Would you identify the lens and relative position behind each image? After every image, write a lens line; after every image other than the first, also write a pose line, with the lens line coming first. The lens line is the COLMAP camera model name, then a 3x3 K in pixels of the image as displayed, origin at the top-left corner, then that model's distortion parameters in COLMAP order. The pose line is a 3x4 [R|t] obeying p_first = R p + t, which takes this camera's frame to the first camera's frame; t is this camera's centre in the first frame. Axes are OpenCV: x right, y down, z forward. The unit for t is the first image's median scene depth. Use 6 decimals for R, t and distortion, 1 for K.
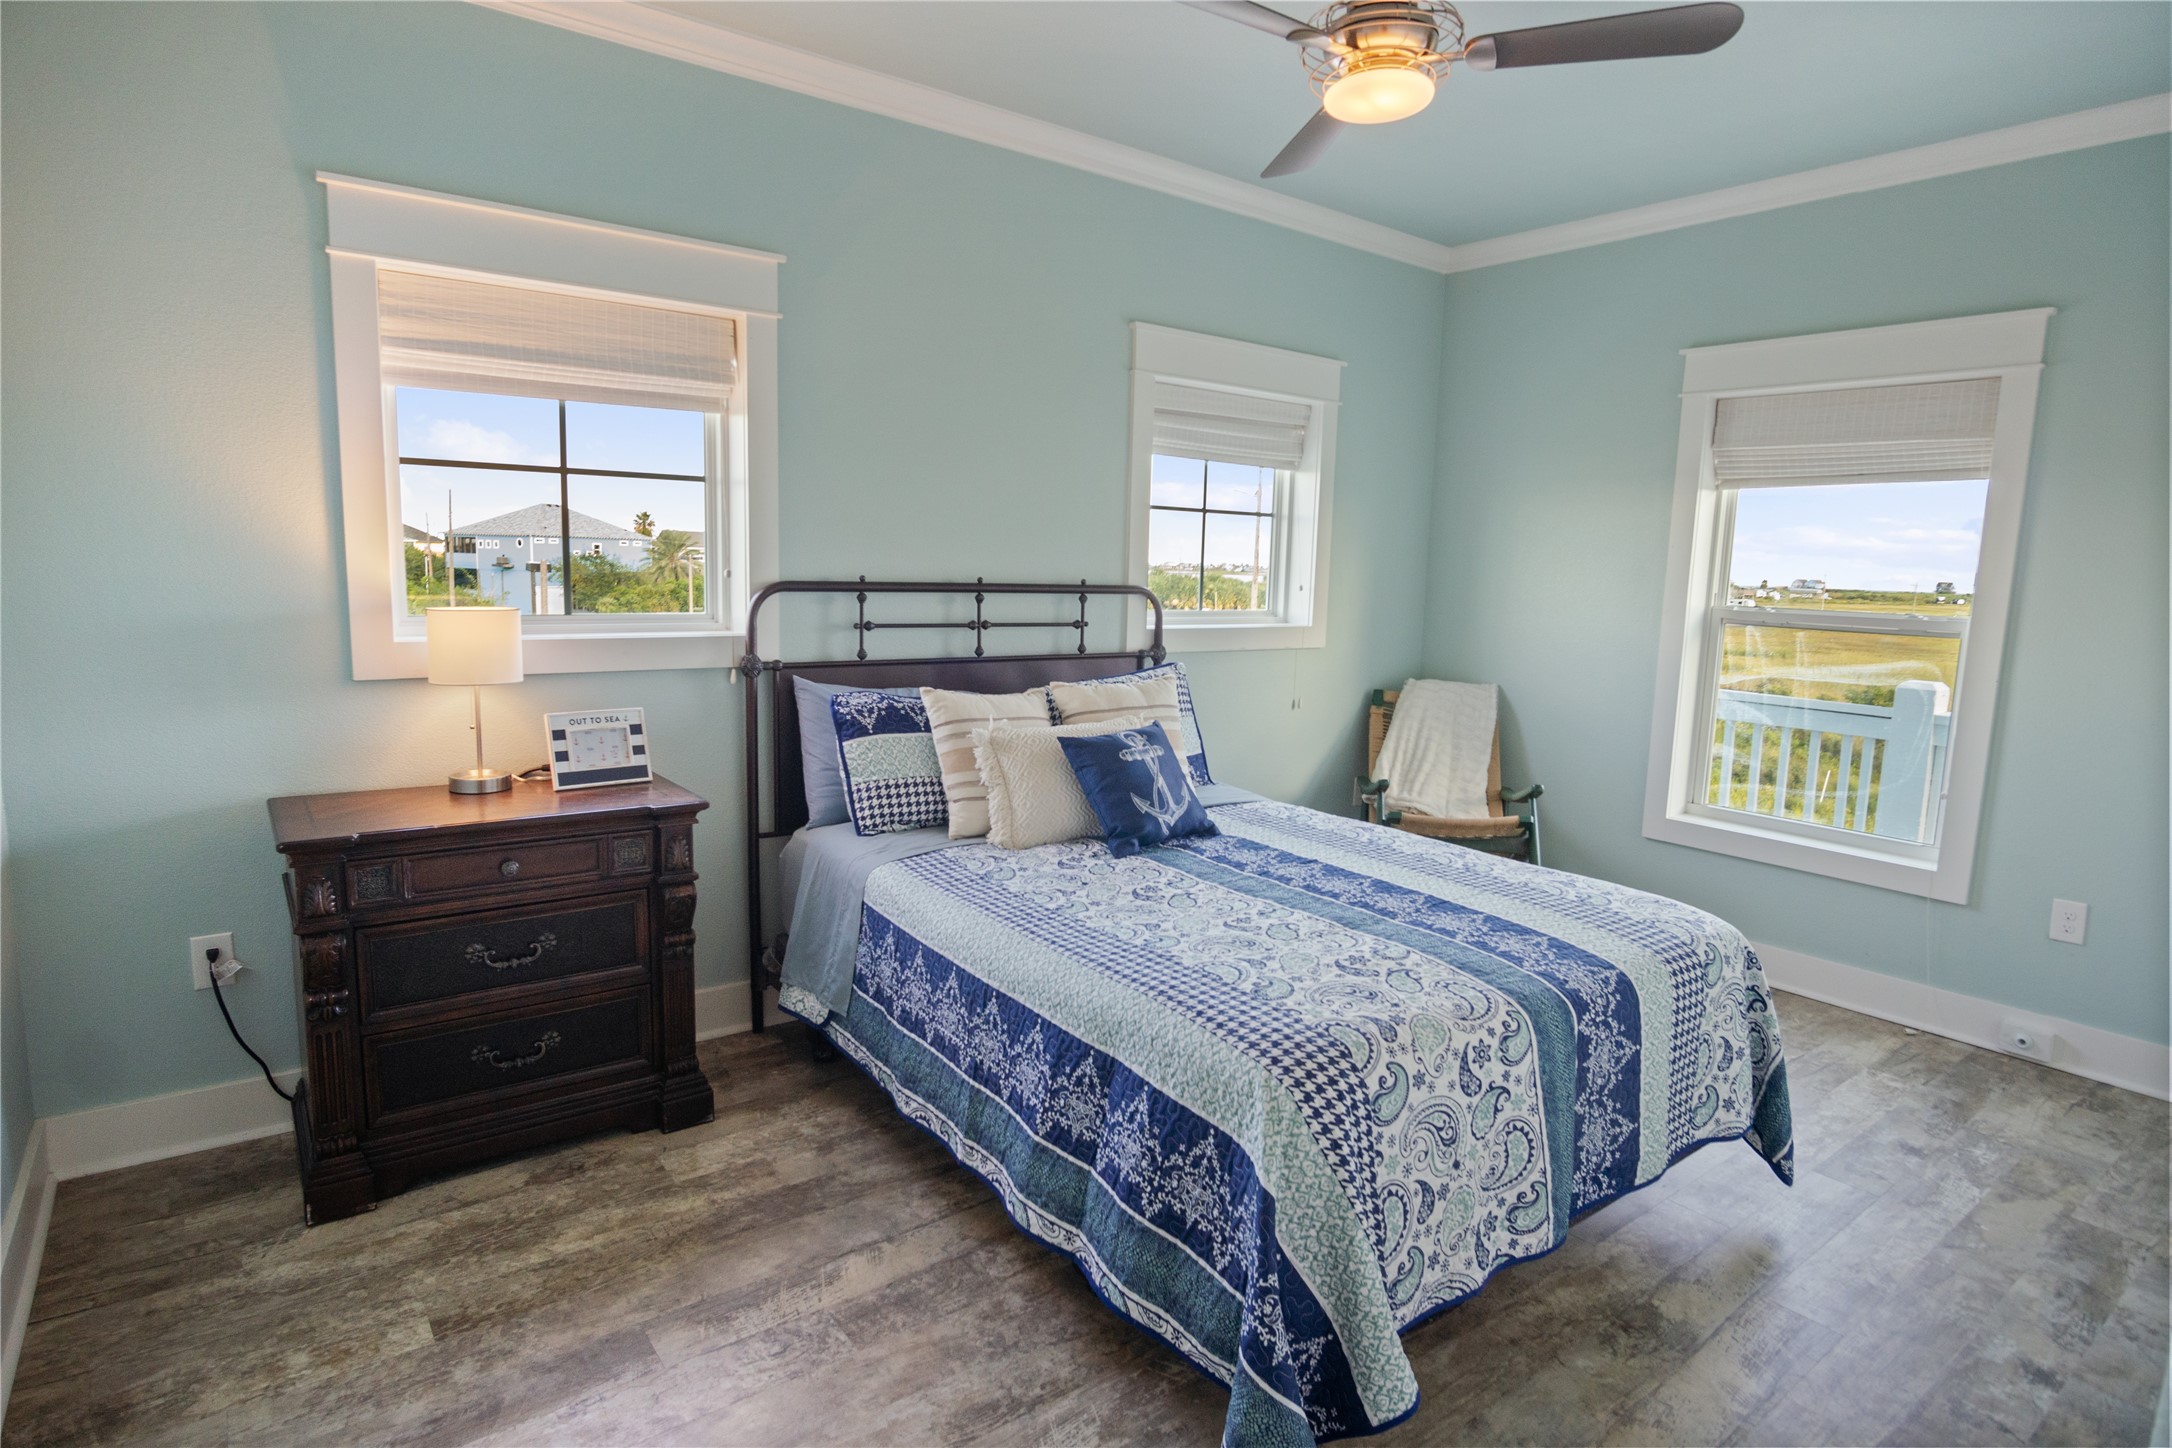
lens RADIAL K [[1162.5, 0, 1091.2], [0, 1162.5, 726.9], [0, 0, 1]] dist [-0.033792, 0.009303]
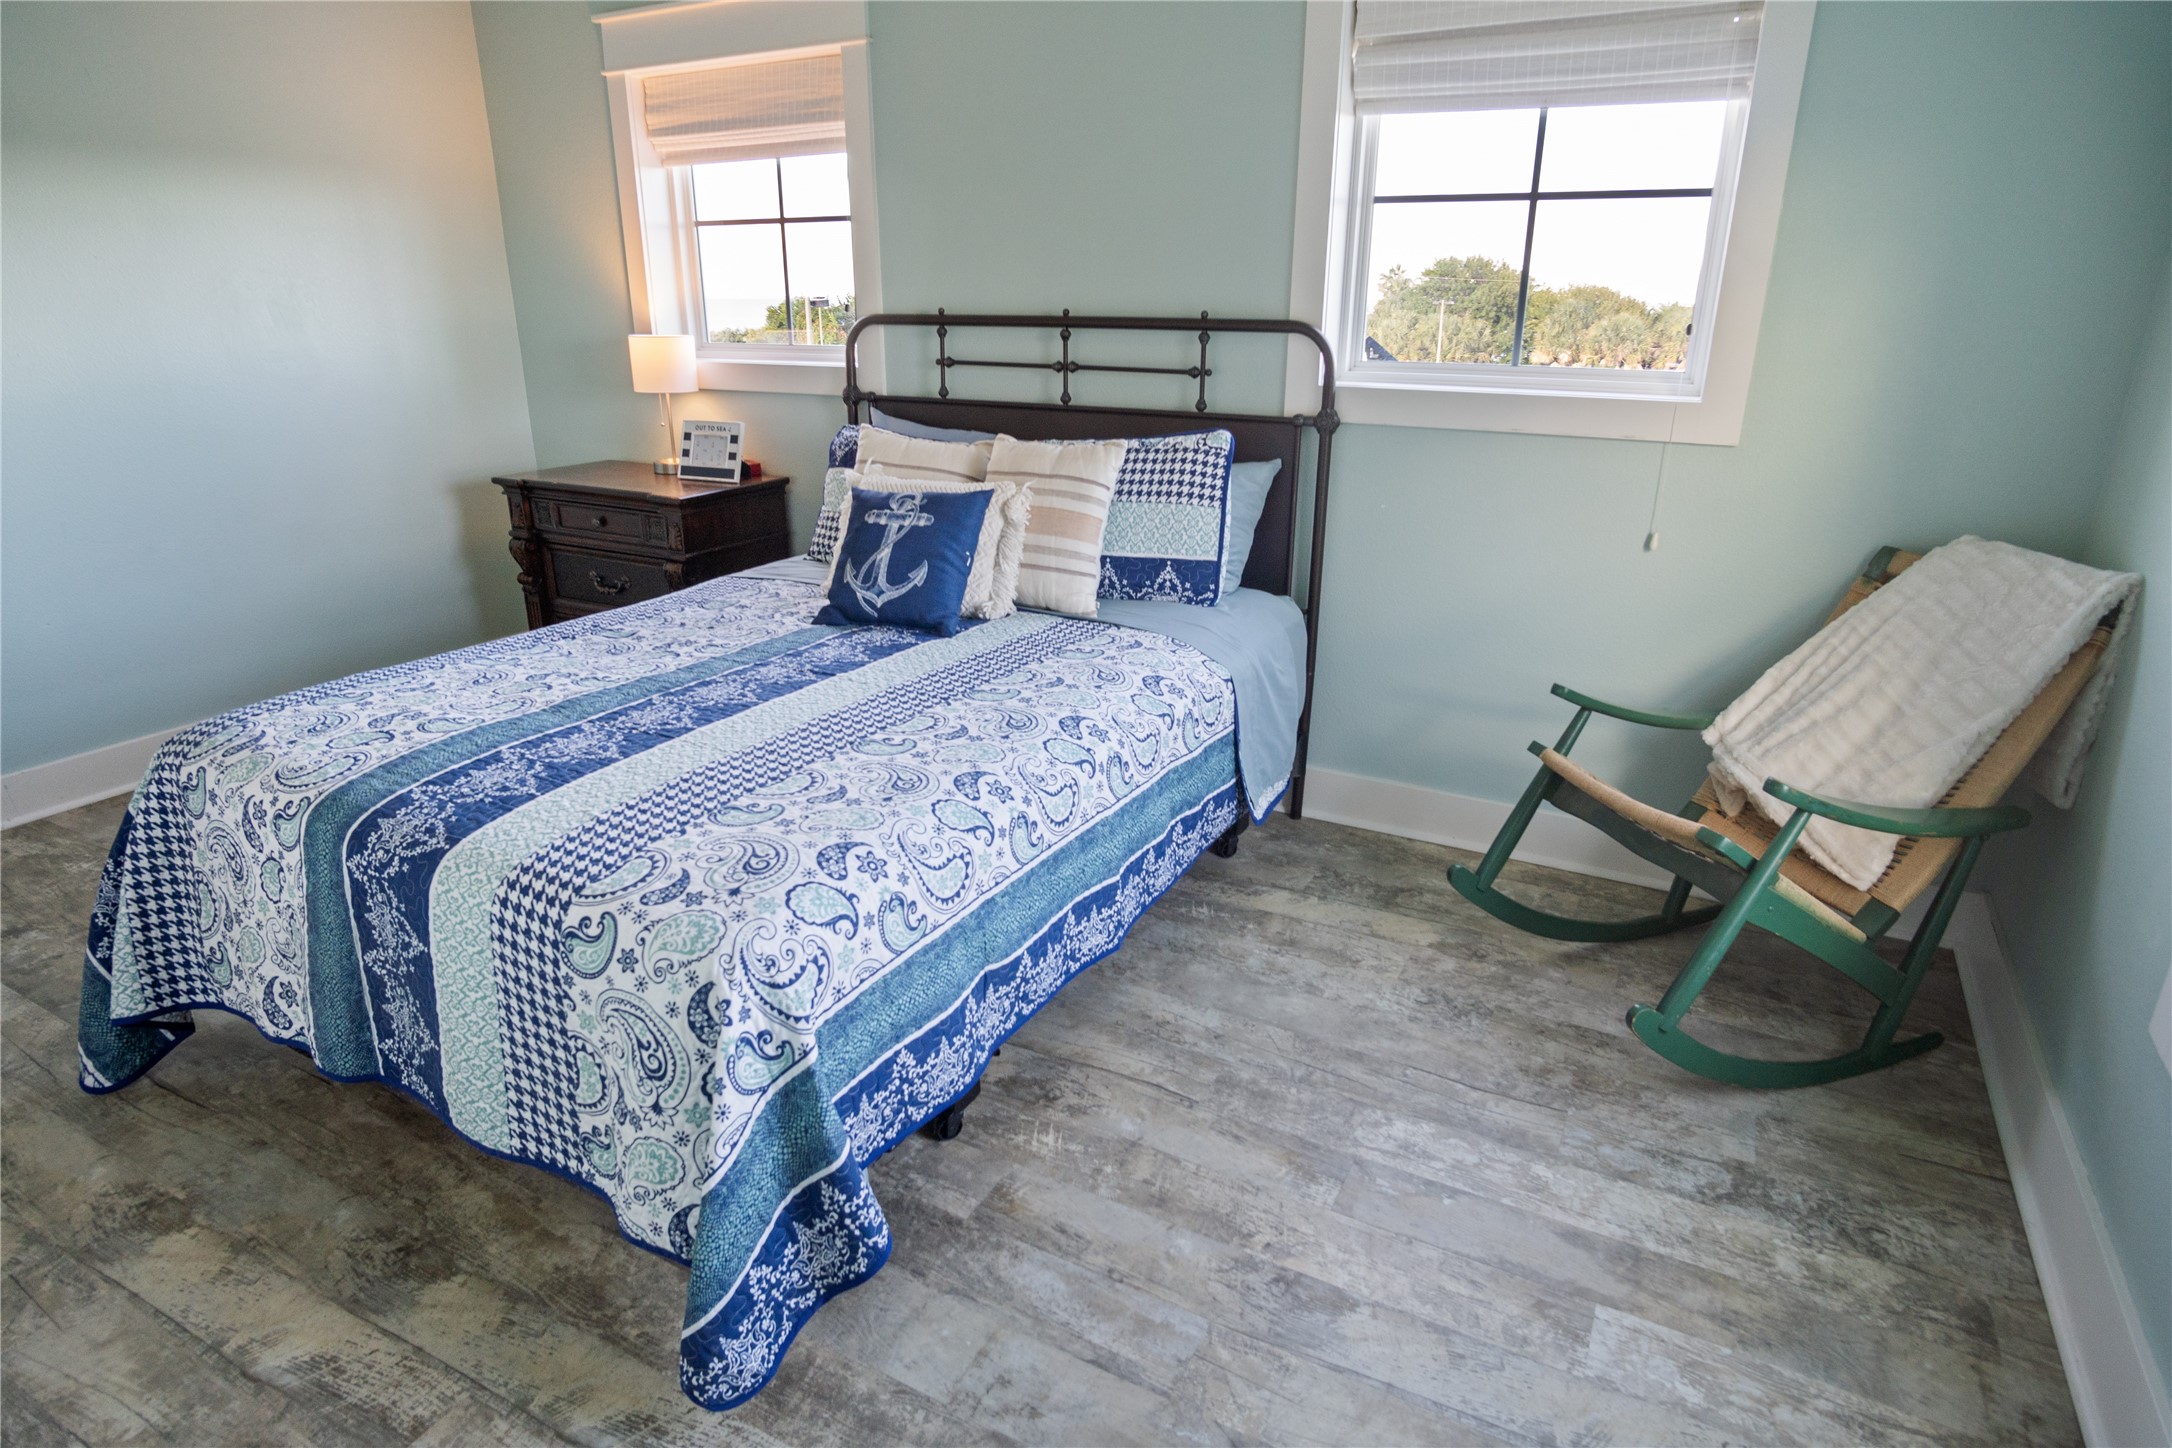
lens RADIAL K [[1179.7, 0, 1086.0], [0, 1179.7, 724.0], [0, 0, 1]] dist [-0.016350, -0.000448]
pose [[0.399038, 0.283985, -0.871849, 0.805659], [-0.123408, 0.958813, 0.255829, -0.063637], [0.908592, 0.005508, 0.417649, 0.699398]]
